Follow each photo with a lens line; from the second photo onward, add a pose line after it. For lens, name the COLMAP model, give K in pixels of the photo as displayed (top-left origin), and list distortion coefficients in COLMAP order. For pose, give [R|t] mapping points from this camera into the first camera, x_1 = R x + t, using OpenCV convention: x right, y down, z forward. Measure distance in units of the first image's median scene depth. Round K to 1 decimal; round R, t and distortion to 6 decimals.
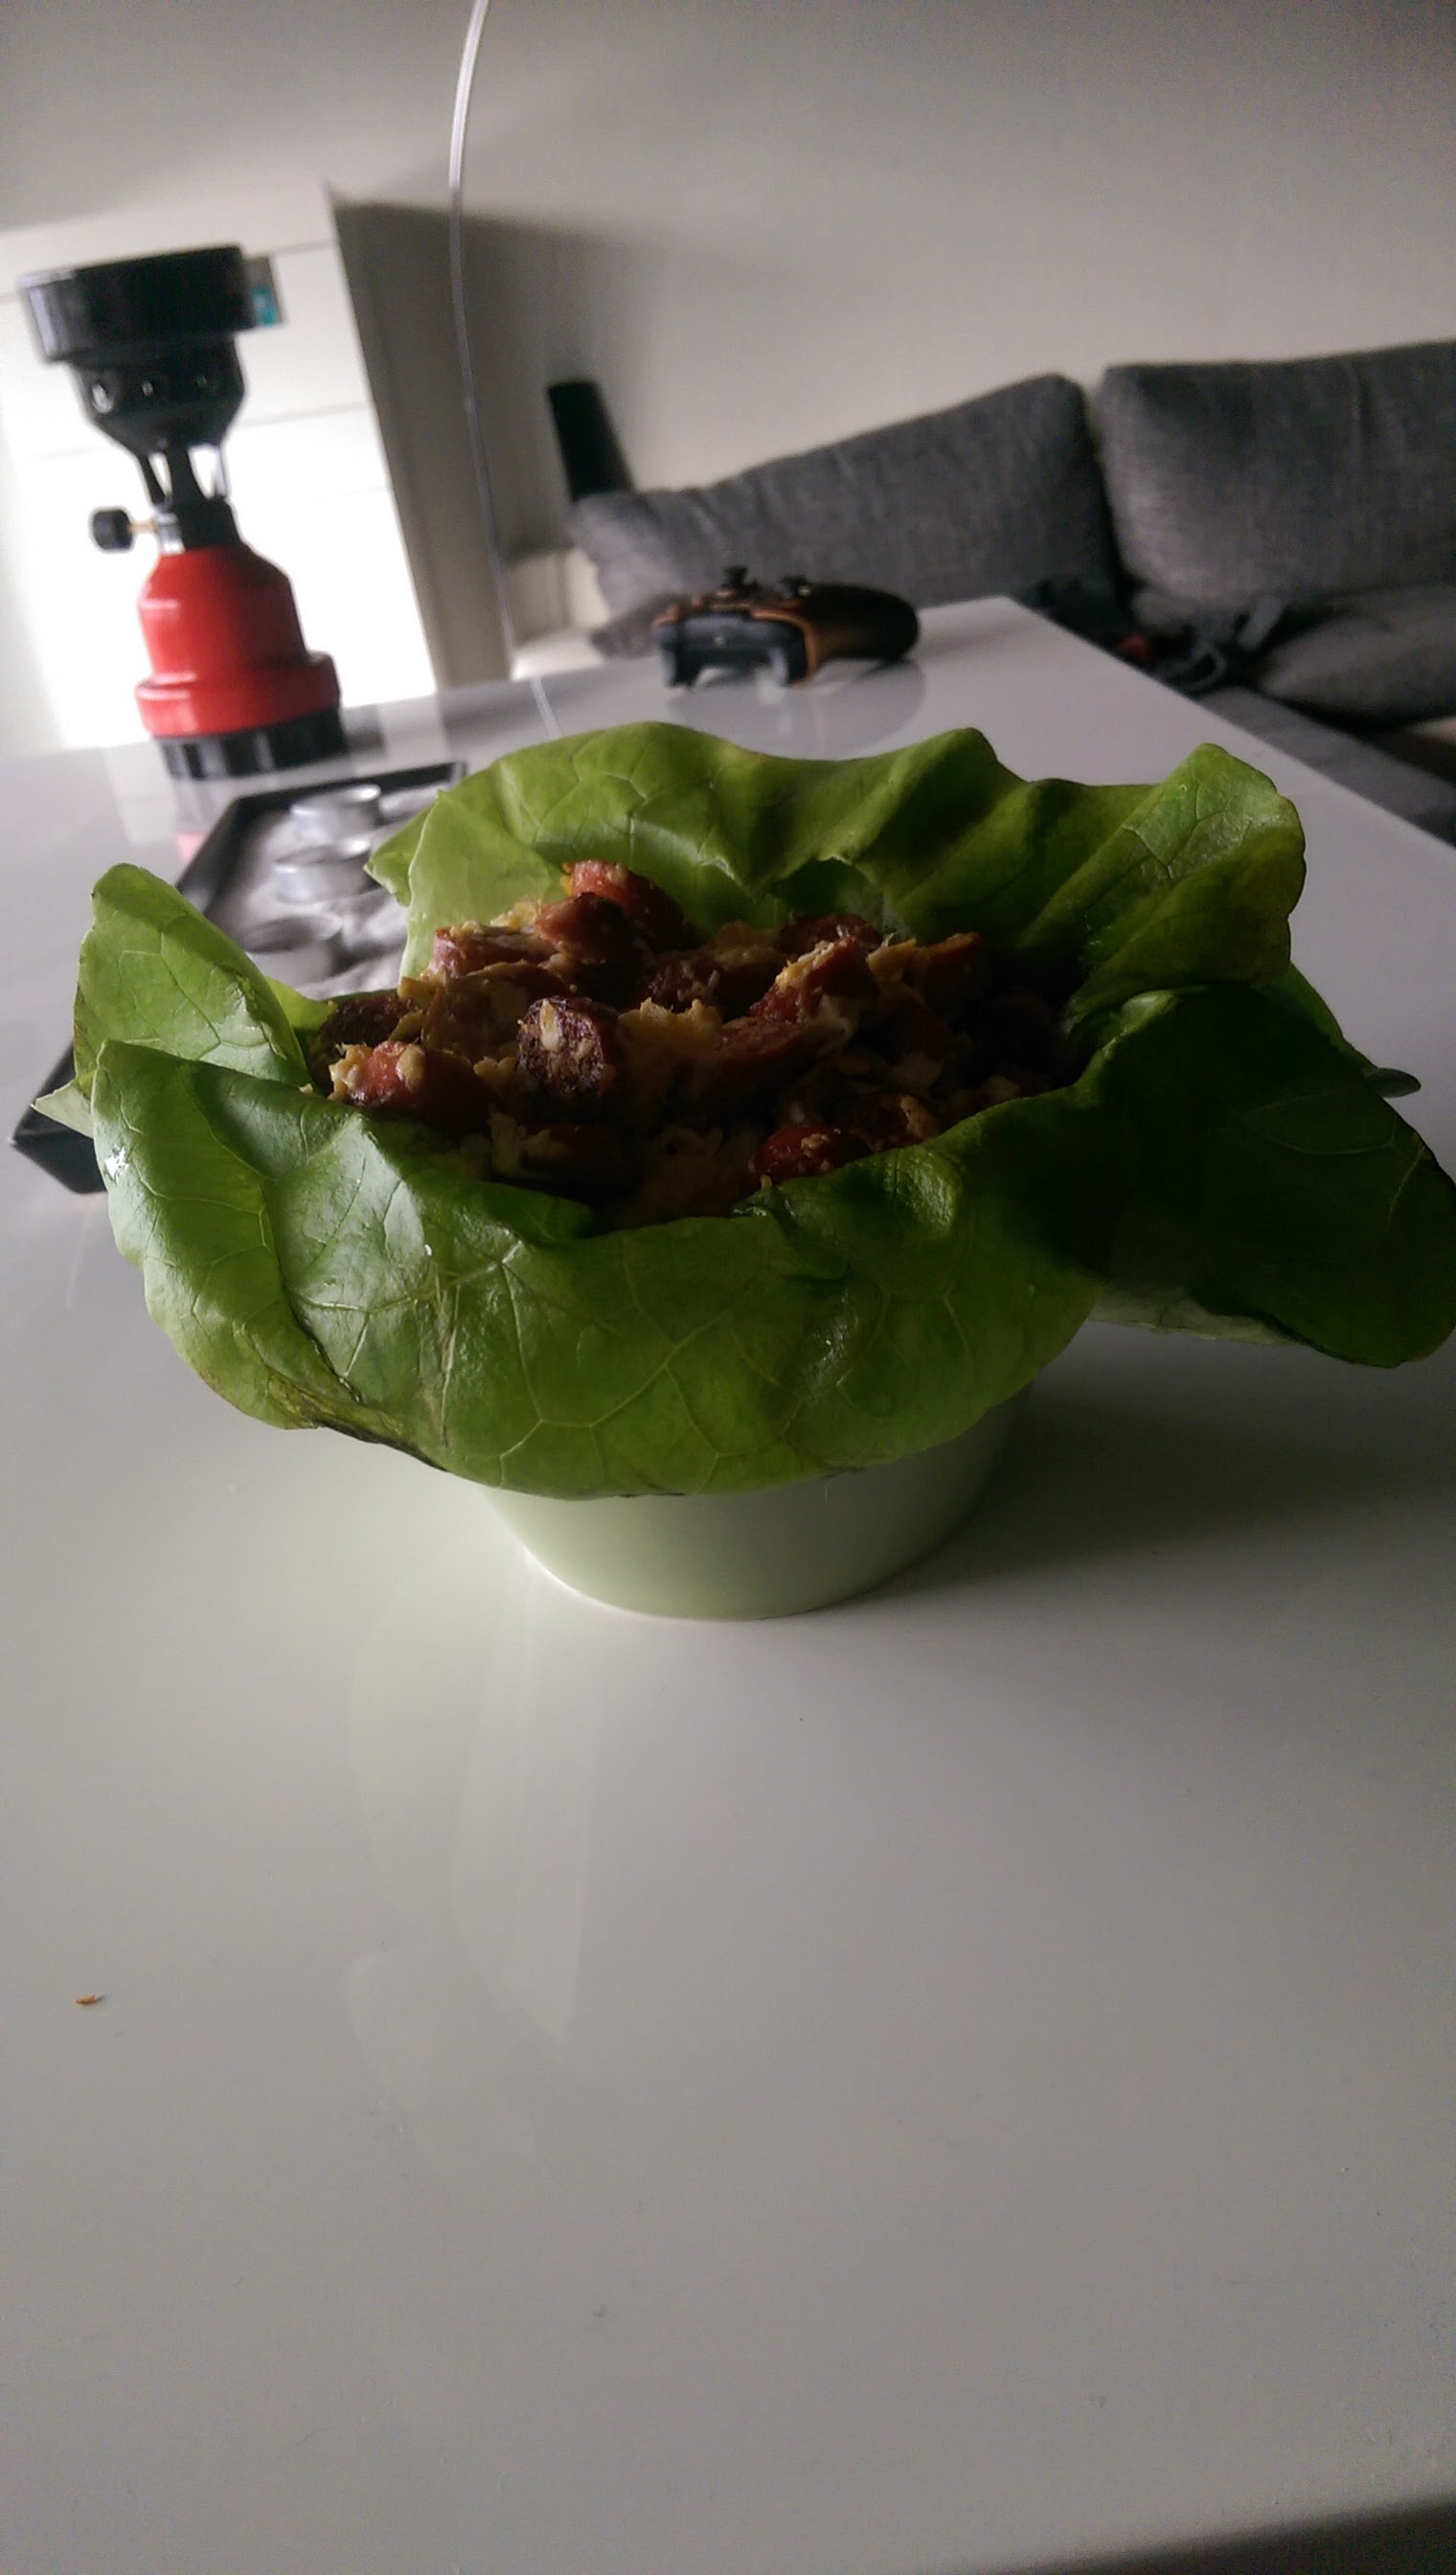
lens RADIAL K [[1823.5, 0, 737.2], [0, 1823.5, 1277.8], [0, 0, 1]] dist [0.045289, 0.001230]
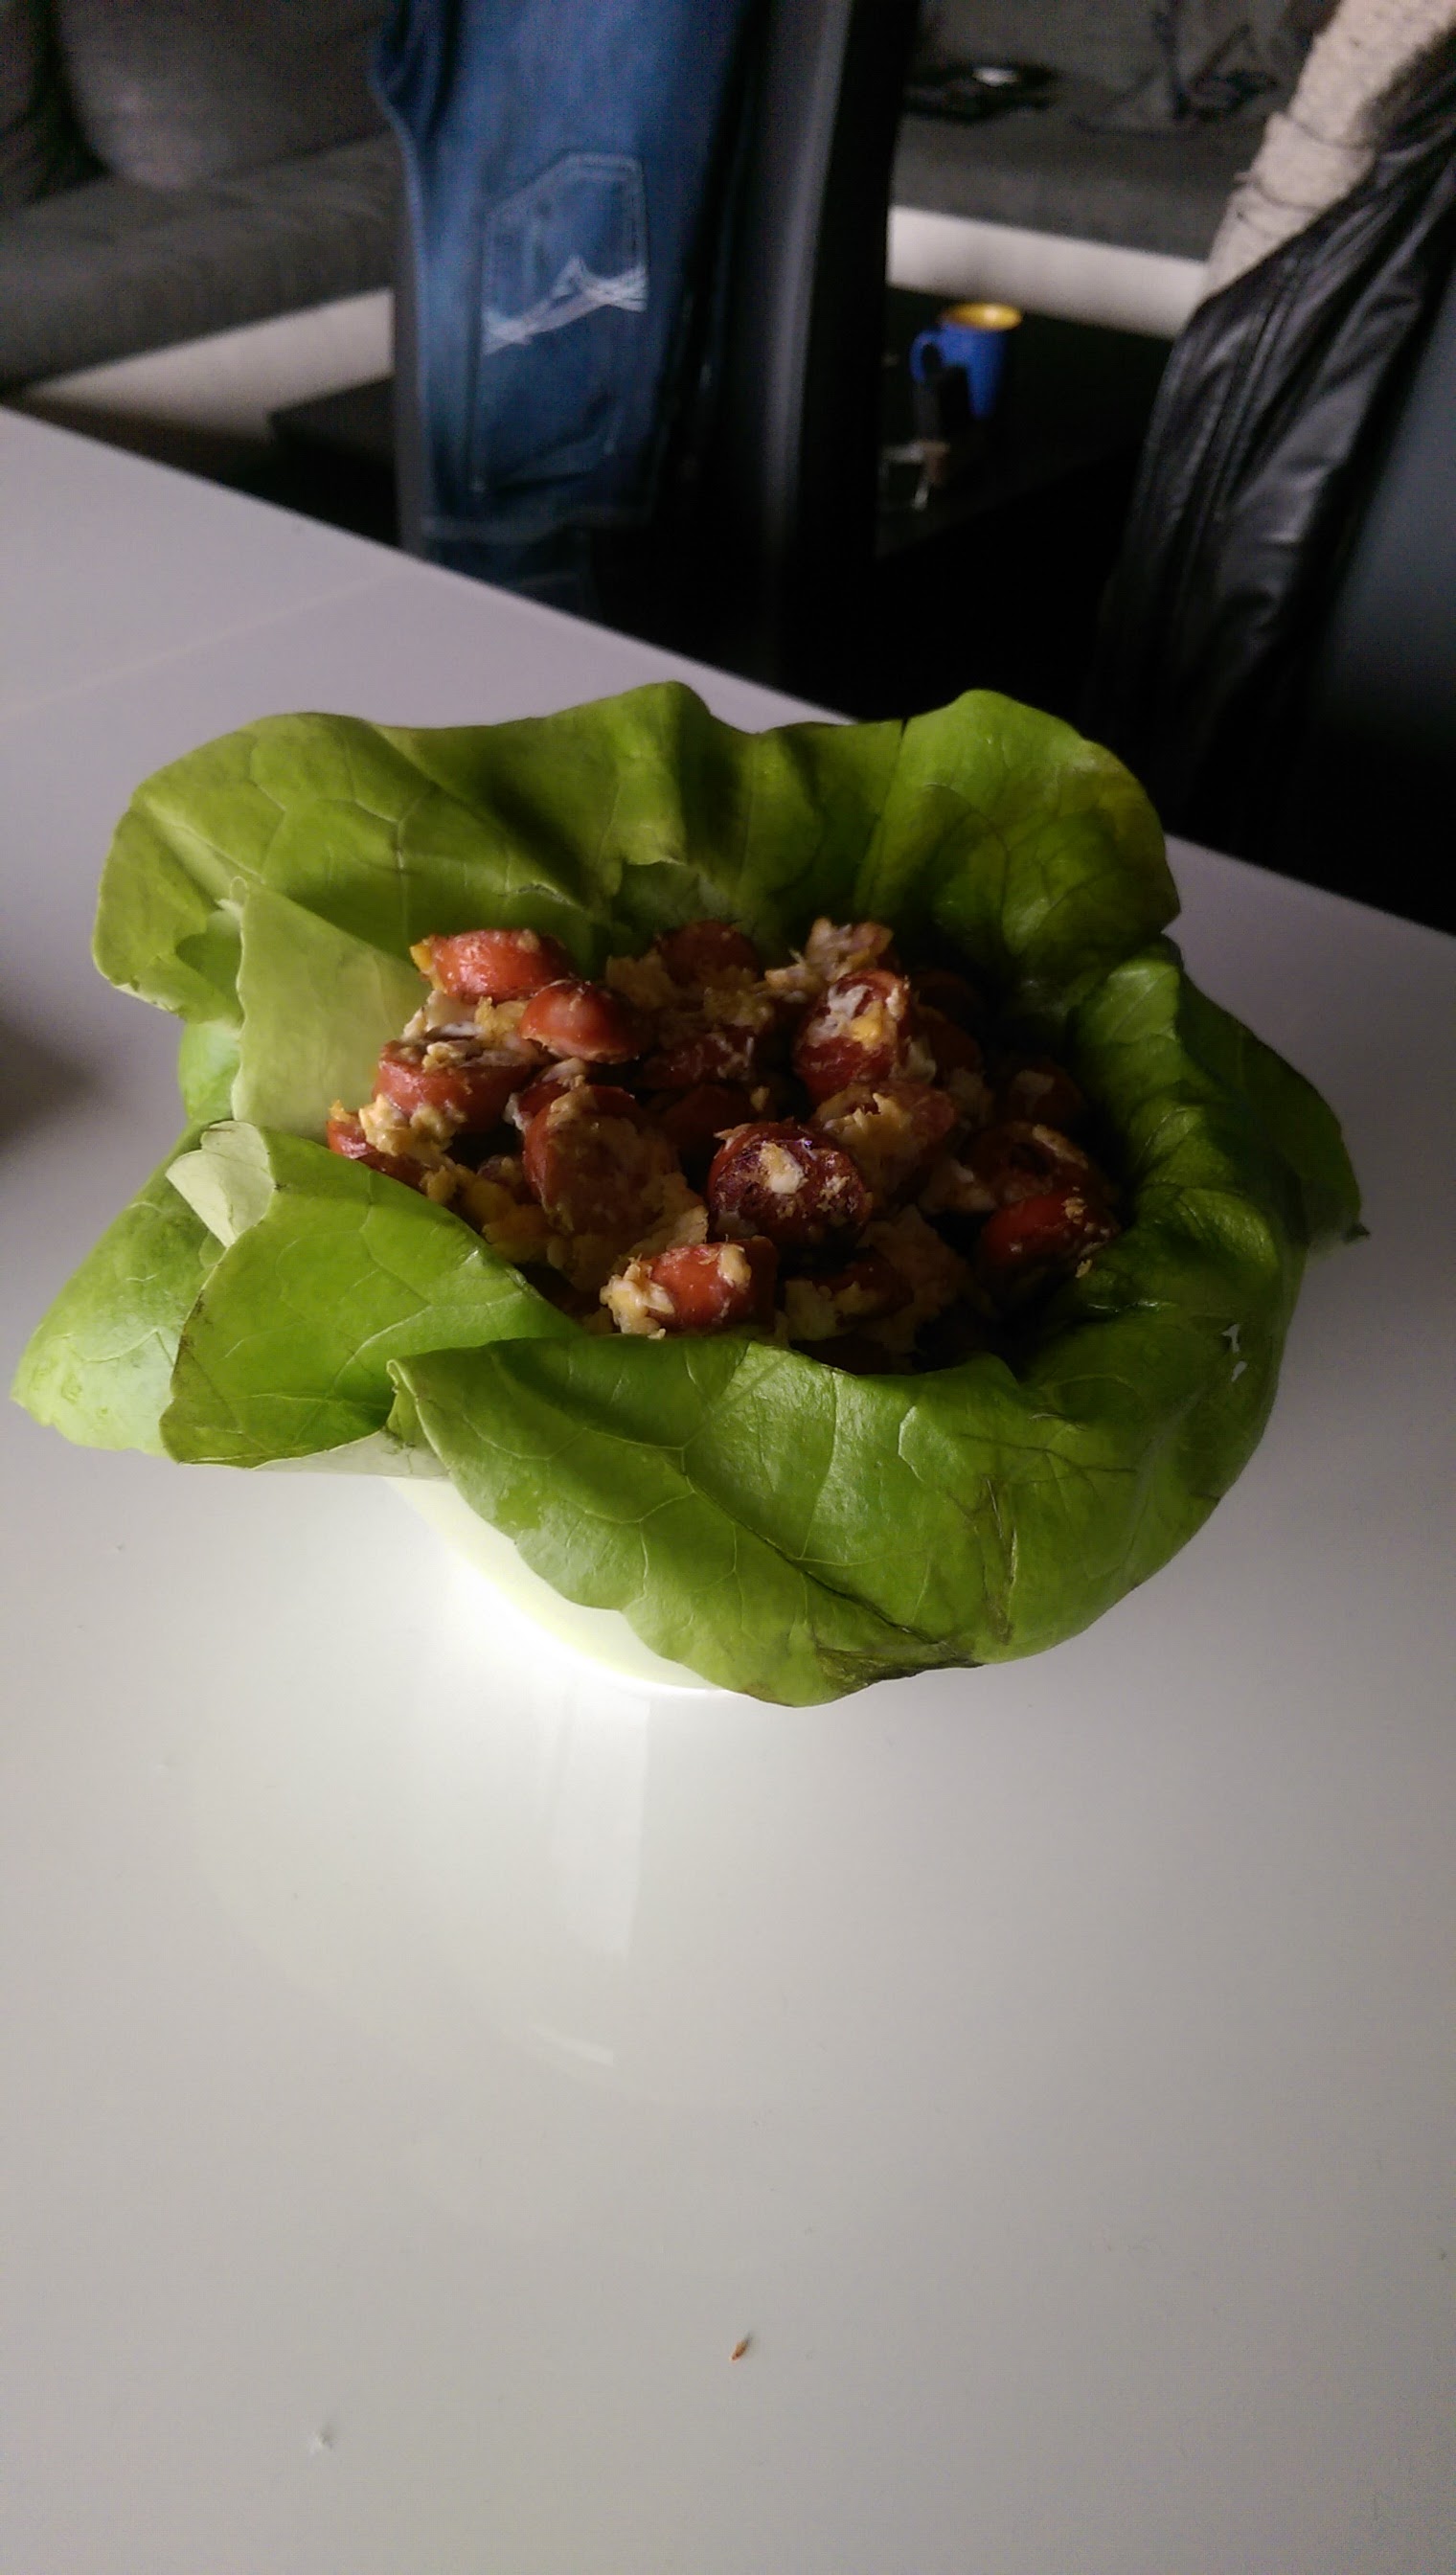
lens RADIAL K [[1823.5, 0, 729.7], [0, 1823.5, 1300.3], [0, 0, 1]] dist [0.045289, 0.001230]
pose [[0.746646, -0.345619, 0.568390, -0.628836], [0.237240, 0.936600, 0.257873, -0.300903], [-0.621480, -0.057695, 0.781303, 0.285946]]
